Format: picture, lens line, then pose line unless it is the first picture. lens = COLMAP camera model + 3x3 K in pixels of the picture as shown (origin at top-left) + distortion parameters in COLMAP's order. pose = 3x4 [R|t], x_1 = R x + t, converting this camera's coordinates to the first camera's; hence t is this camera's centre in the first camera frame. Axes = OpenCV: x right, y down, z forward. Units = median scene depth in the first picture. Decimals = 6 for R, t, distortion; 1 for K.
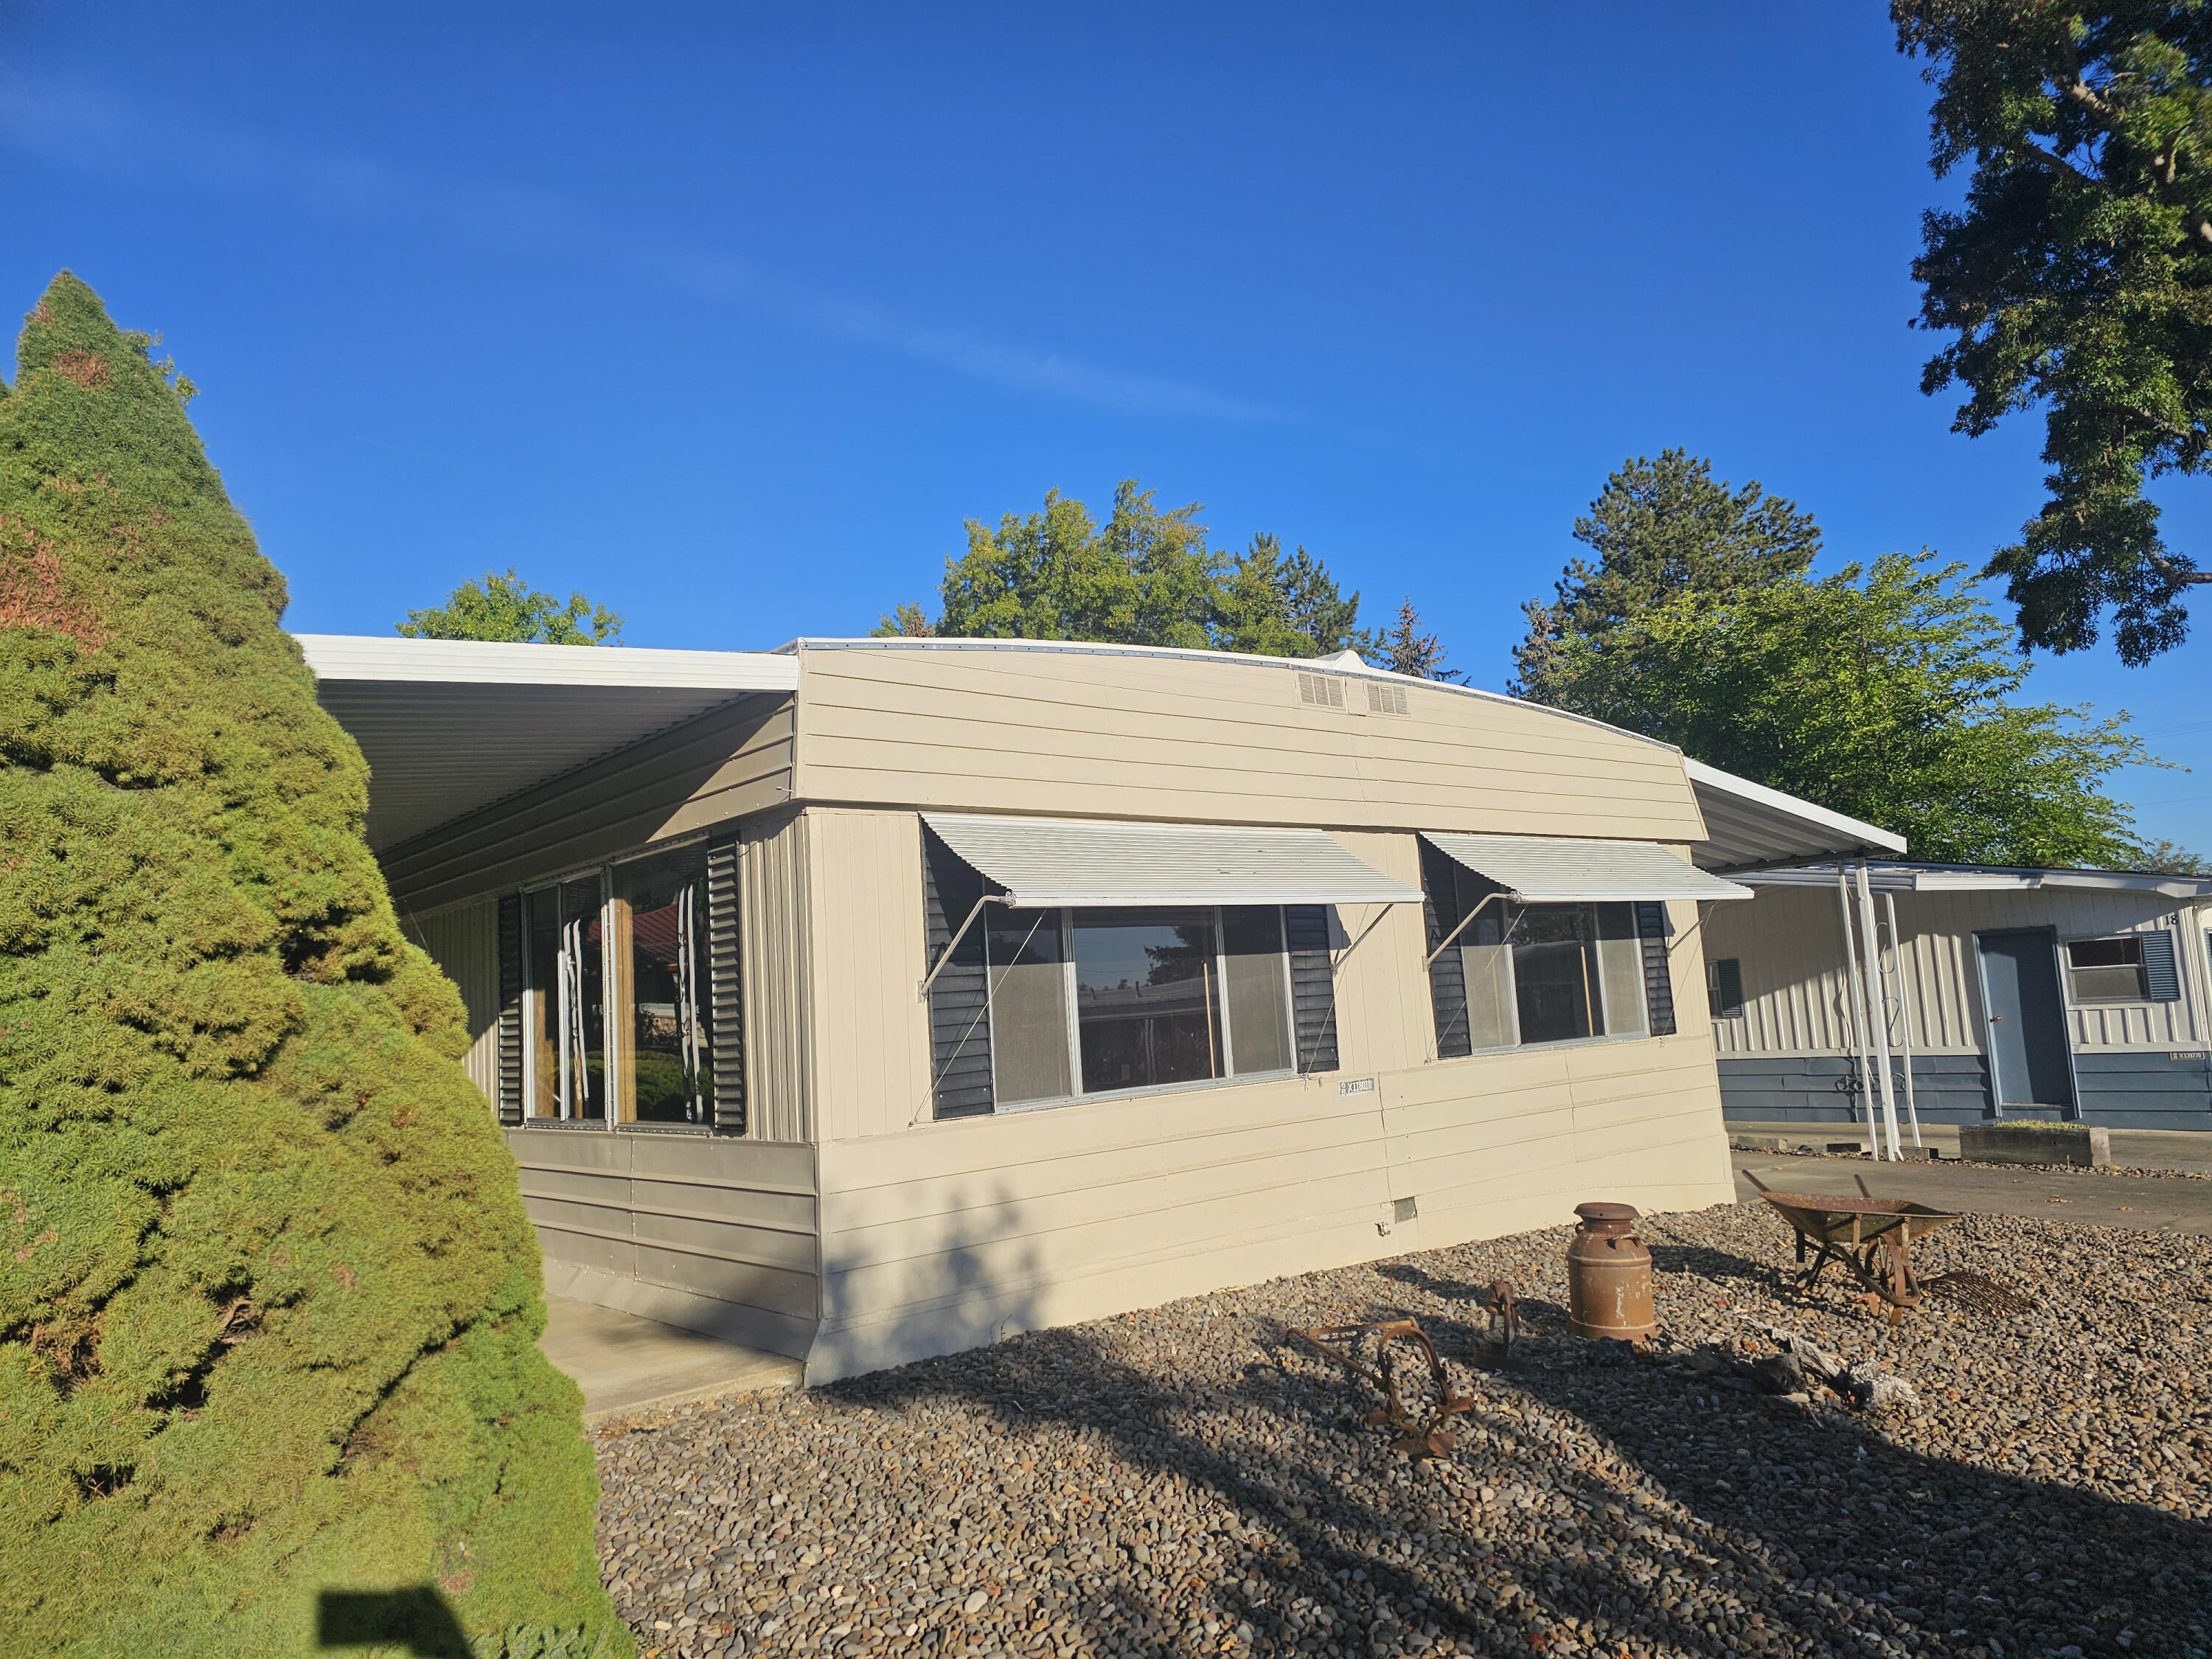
lens RADIAL K [[1484.7, 0, 1104.9], [0, 1484.7, 820.3], [0, 0, 1]] dist [0.095221, -0.104598]
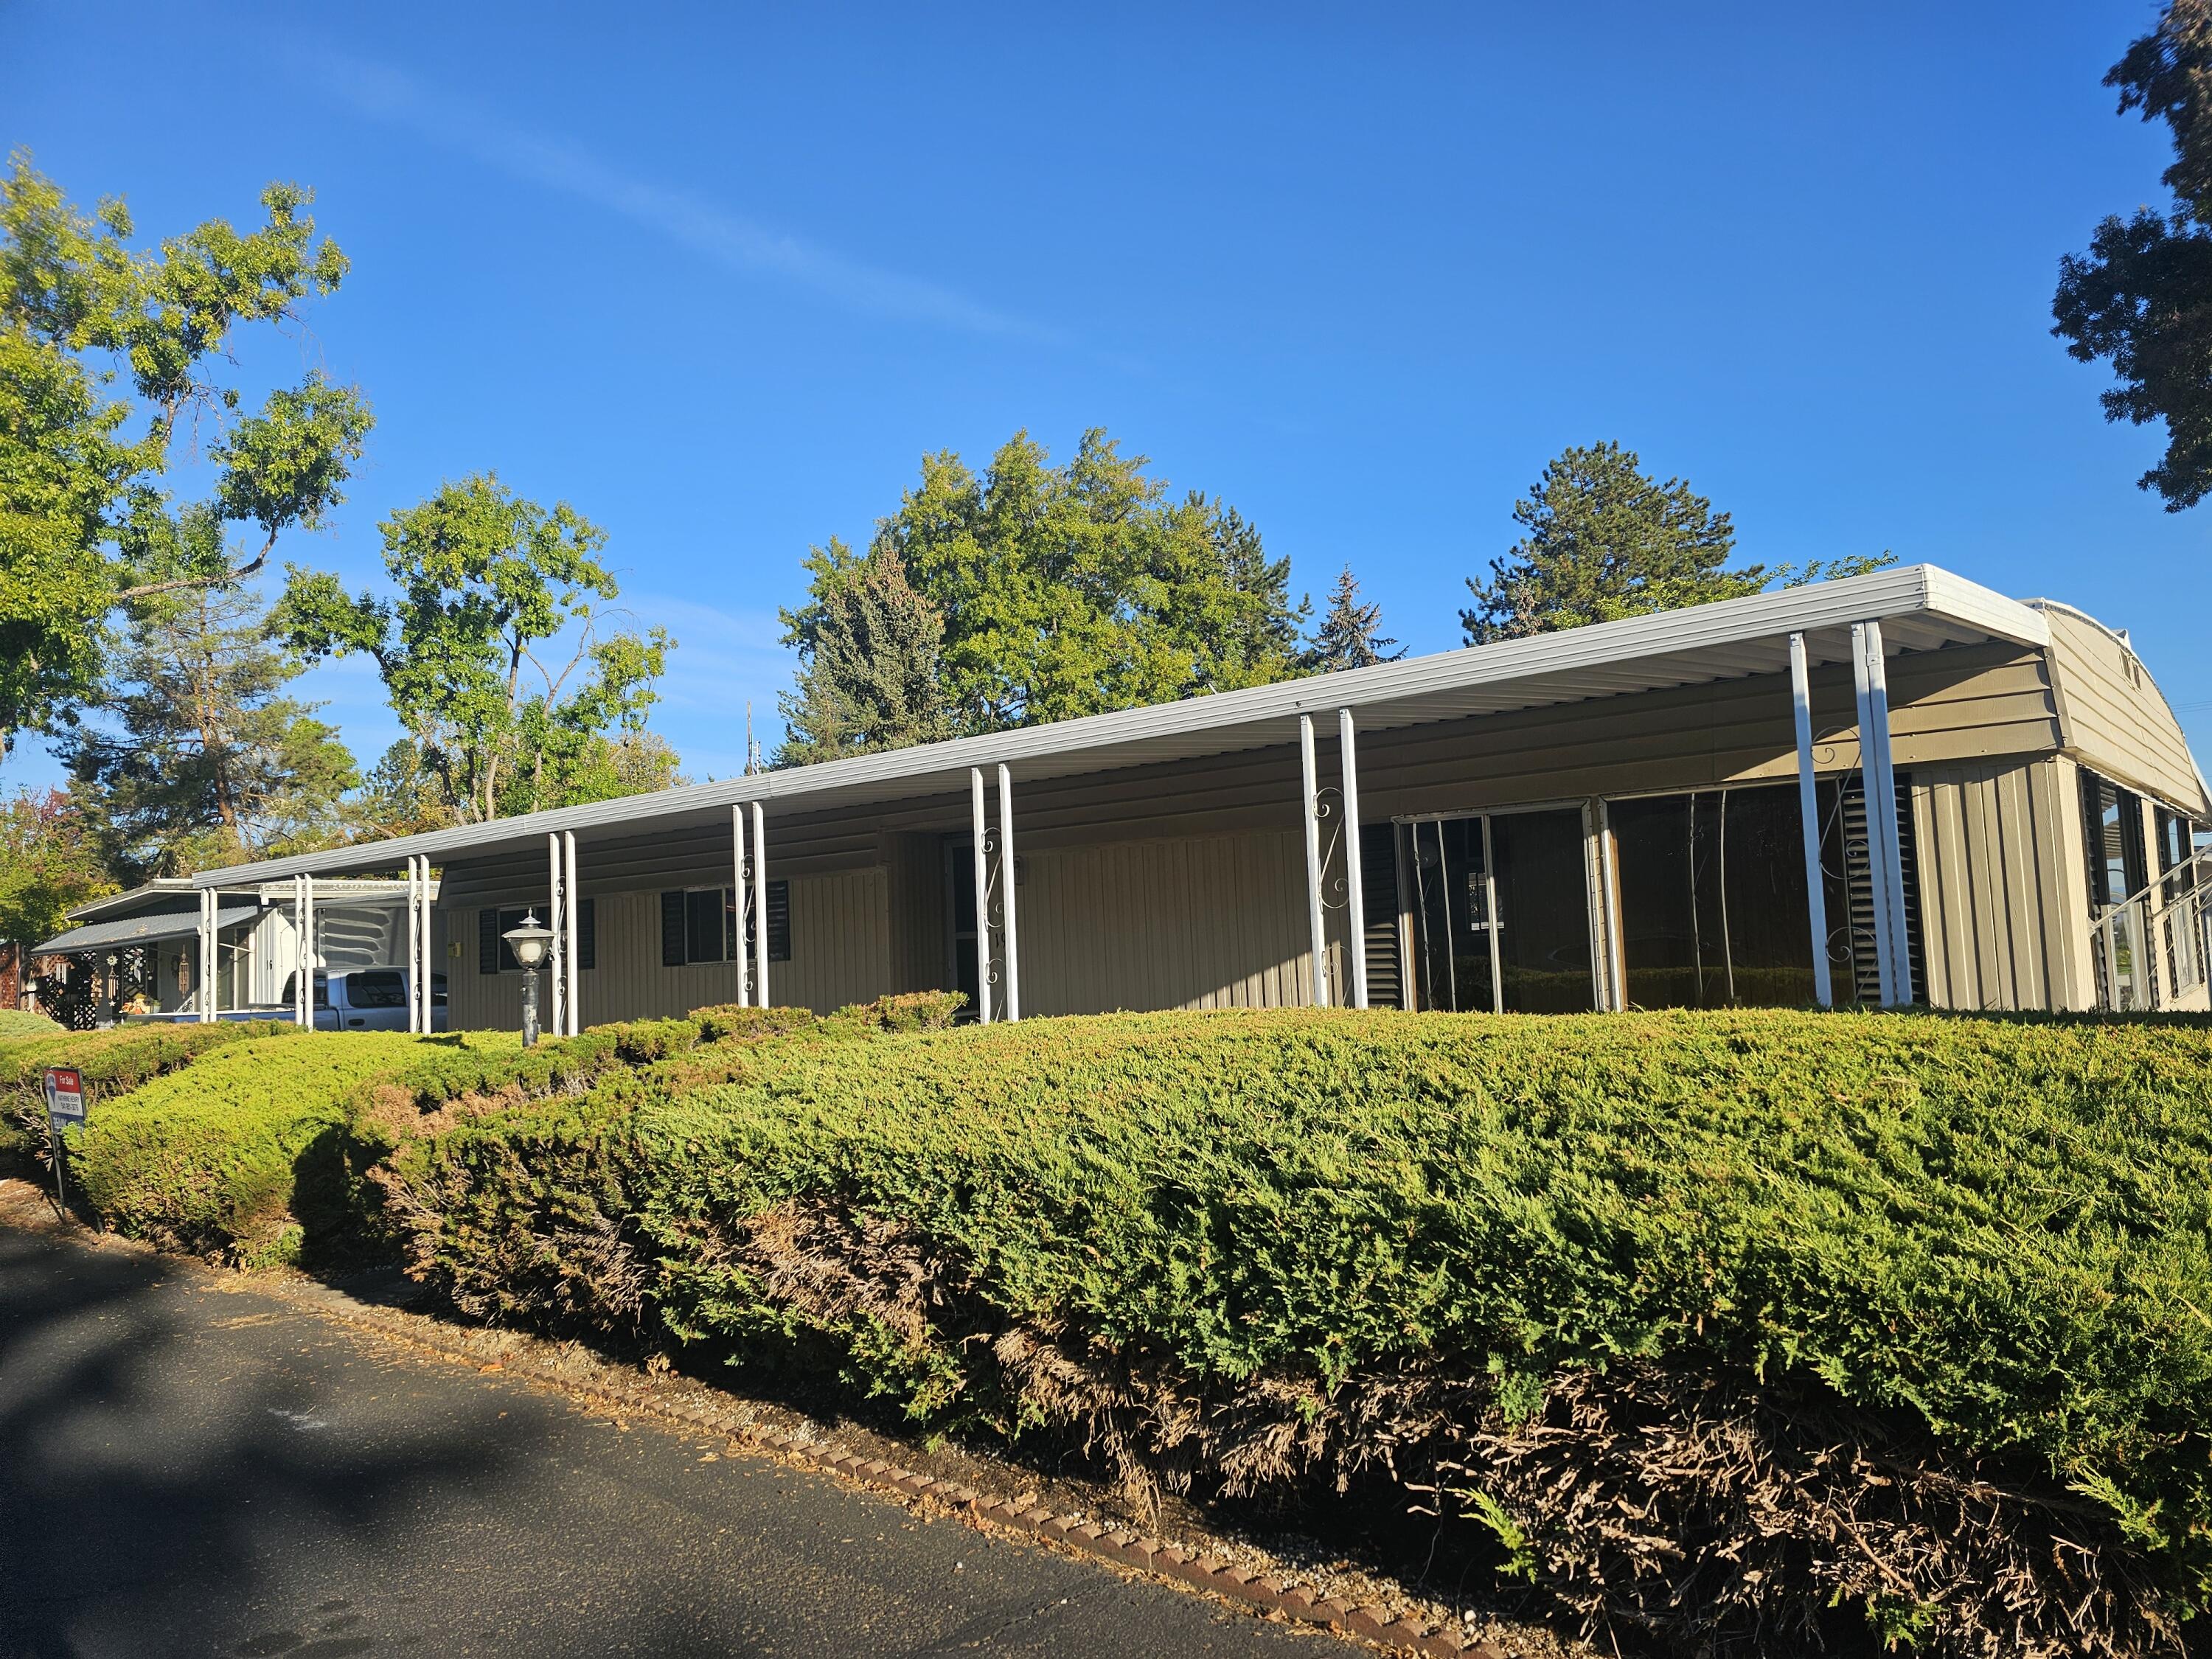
lens RADIAL K [[1484.7, 0, 1104.9], [0, 1484.7, 820.3], [0, 0, 1]] dist [0.095221, -0.104598]
pose [[0.983784, 0.036562, 0.175589, -0.150180], [-0.042302, 0.998682, 0.029063, 0.005033], [-0.174295, -0.036019, 0.984034, 0.004642]]
